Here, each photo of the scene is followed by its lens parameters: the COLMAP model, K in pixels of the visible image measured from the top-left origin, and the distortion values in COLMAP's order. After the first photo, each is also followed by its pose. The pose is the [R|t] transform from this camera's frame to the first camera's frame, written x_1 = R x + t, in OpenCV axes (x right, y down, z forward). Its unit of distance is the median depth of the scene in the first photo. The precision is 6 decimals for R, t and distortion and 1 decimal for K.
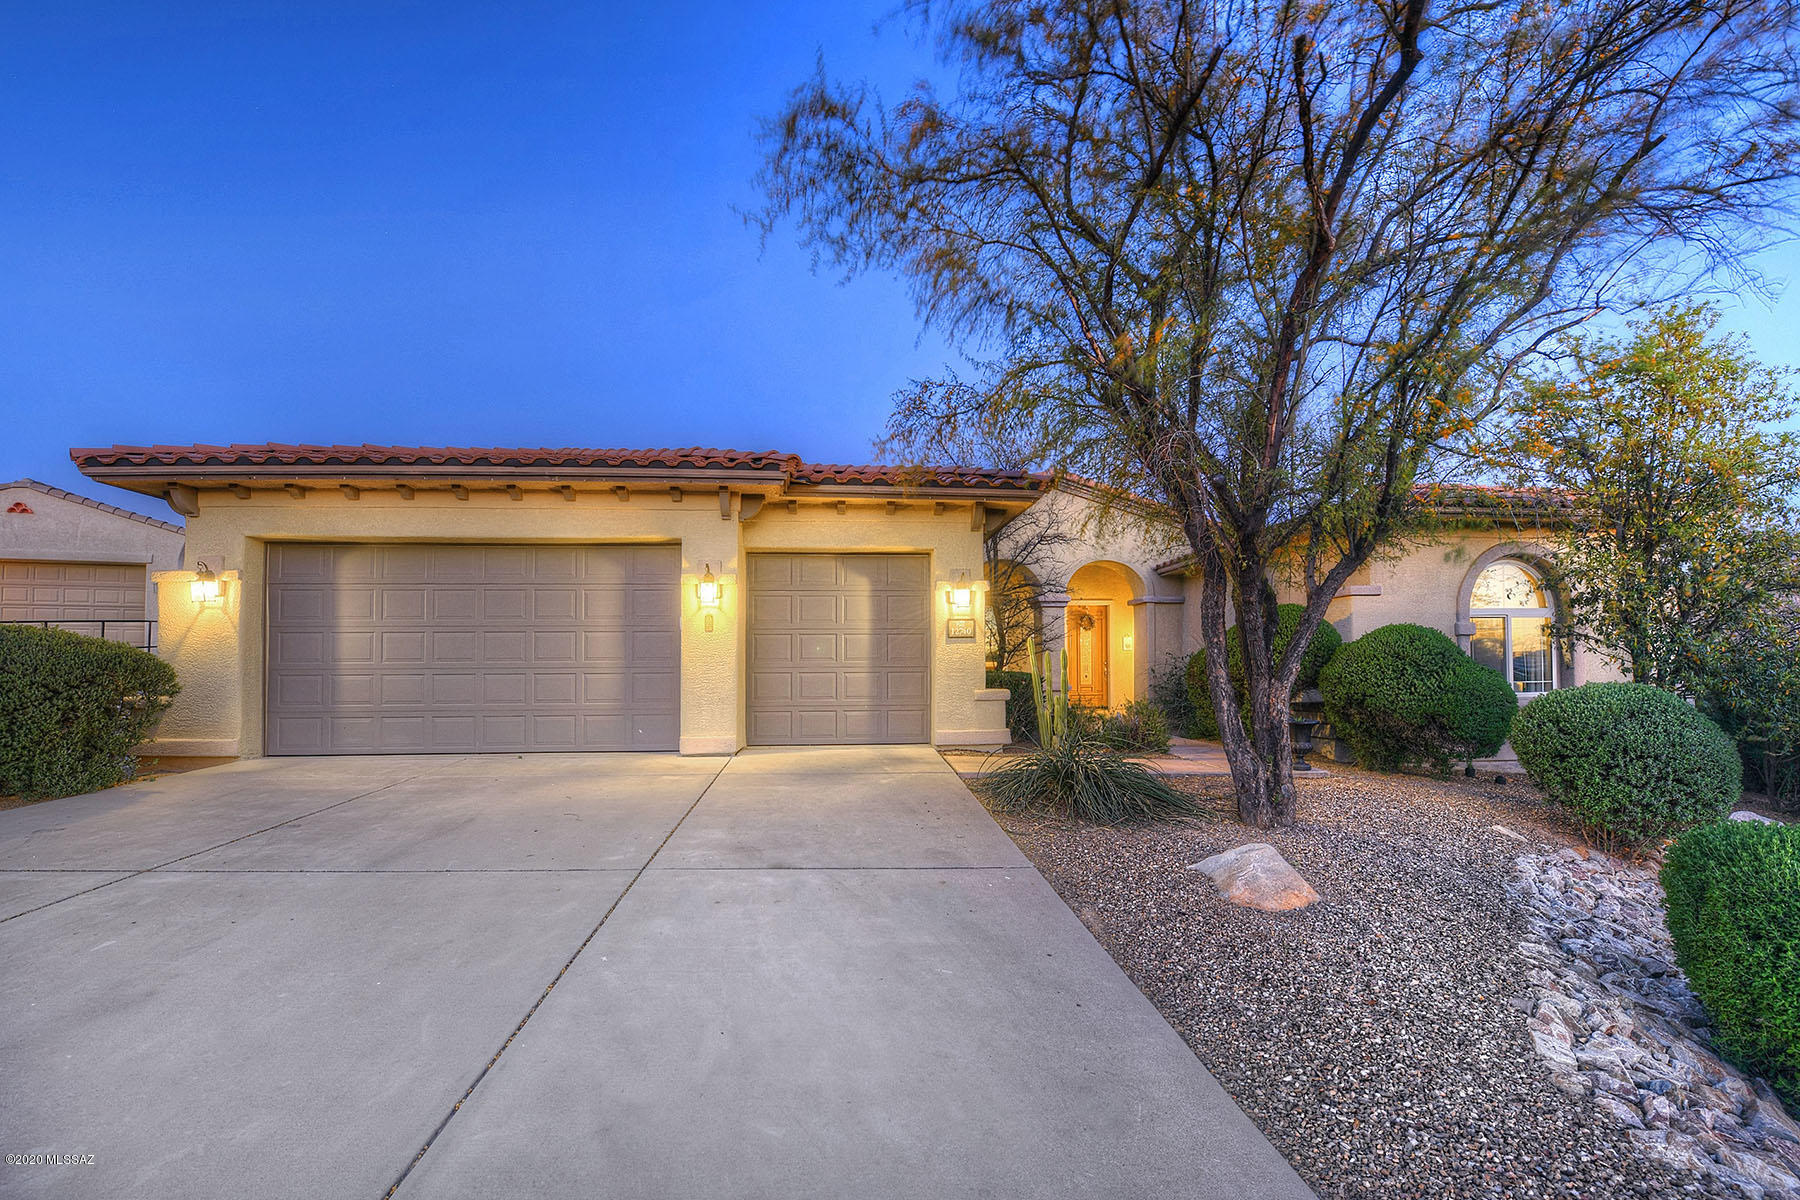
lens RADIAL K [[726.4, 0, 895.8], [0, 726.4, 561.5], [0, 0, 1]] dist [-0.000875, -0.004594]
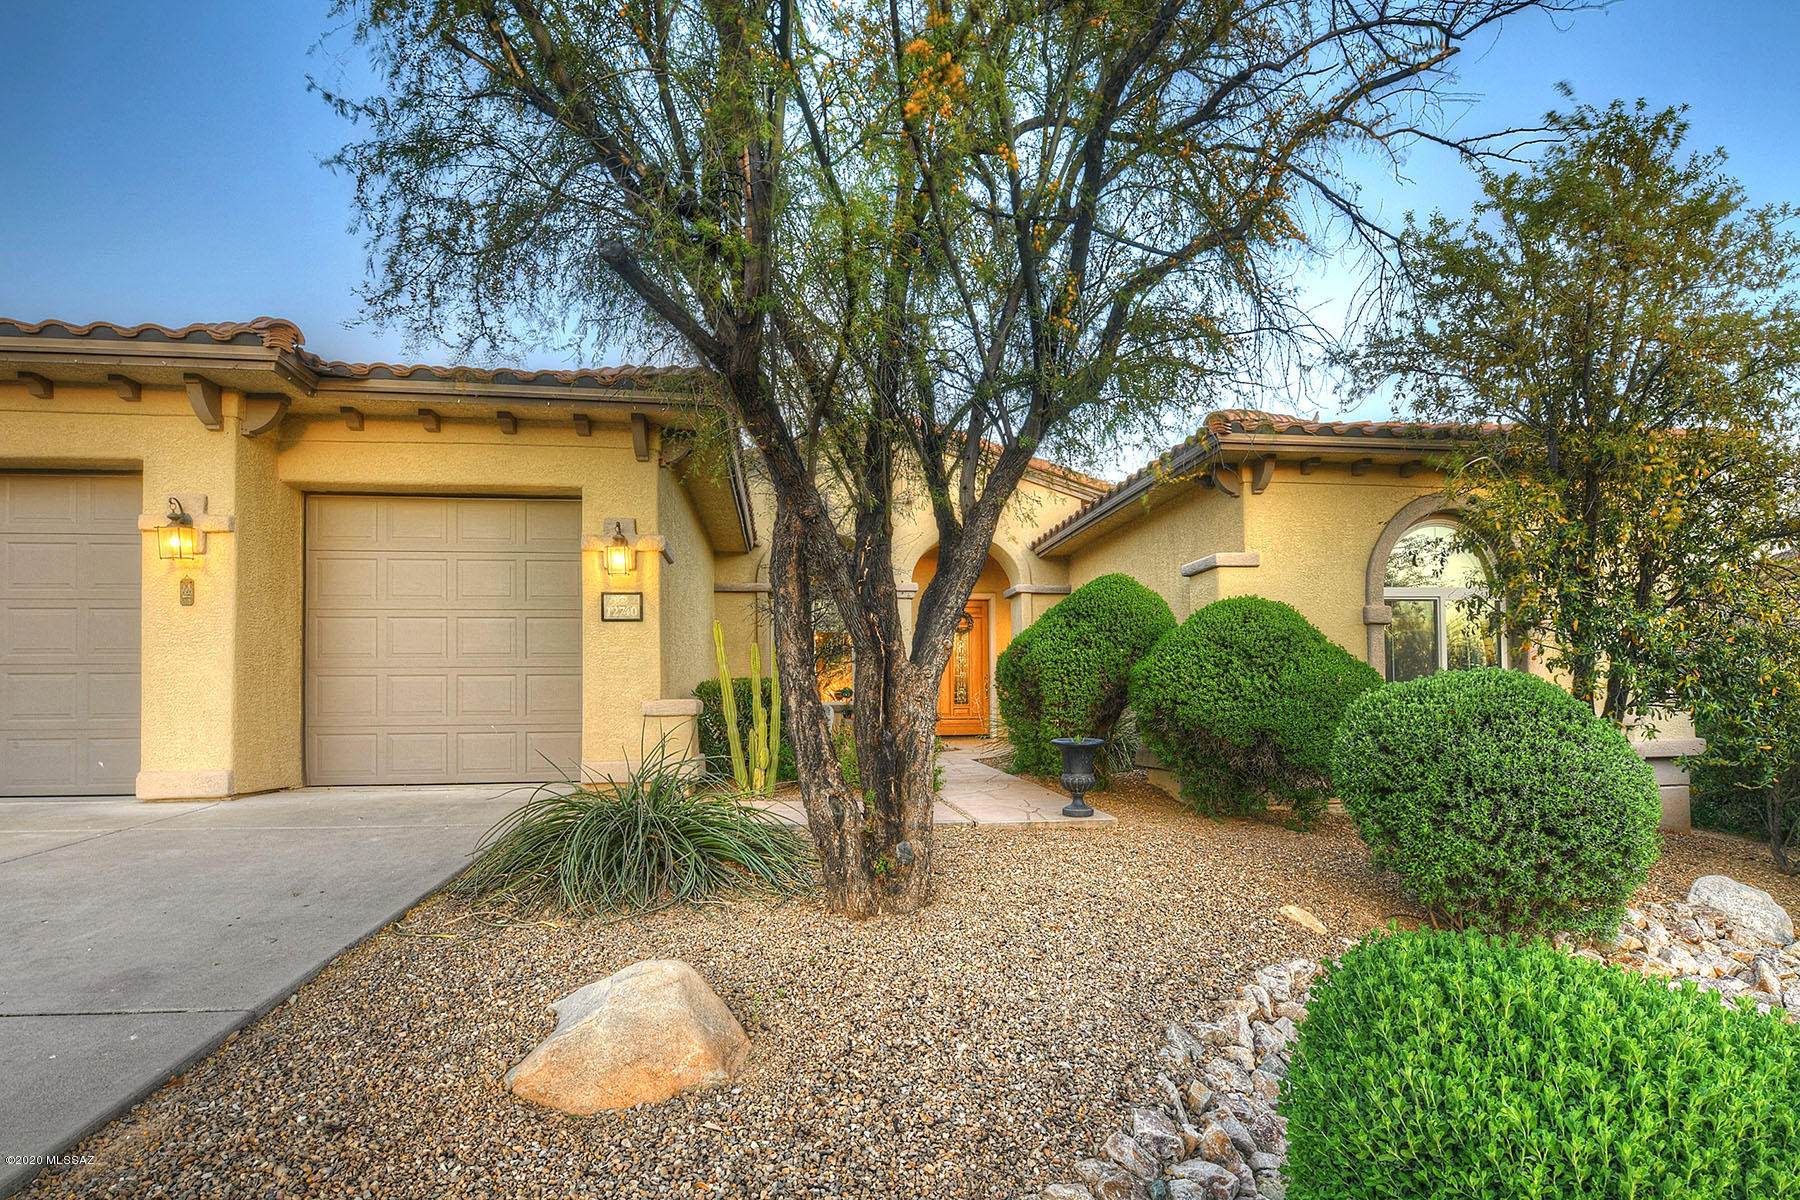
lens RADIAL K [[891.9, 0, 877.2], [0, 891.9, 560.6], [0, 0, 1]] dist [-0.002553, -0.000674]
pose [[0.998780, 0.005882, 0.049040, 0.335154], [-0.005685, 0.999975, -0.004173, 0.060374], [-0.049063, 0.003889, 0.998788, 0.201826]]
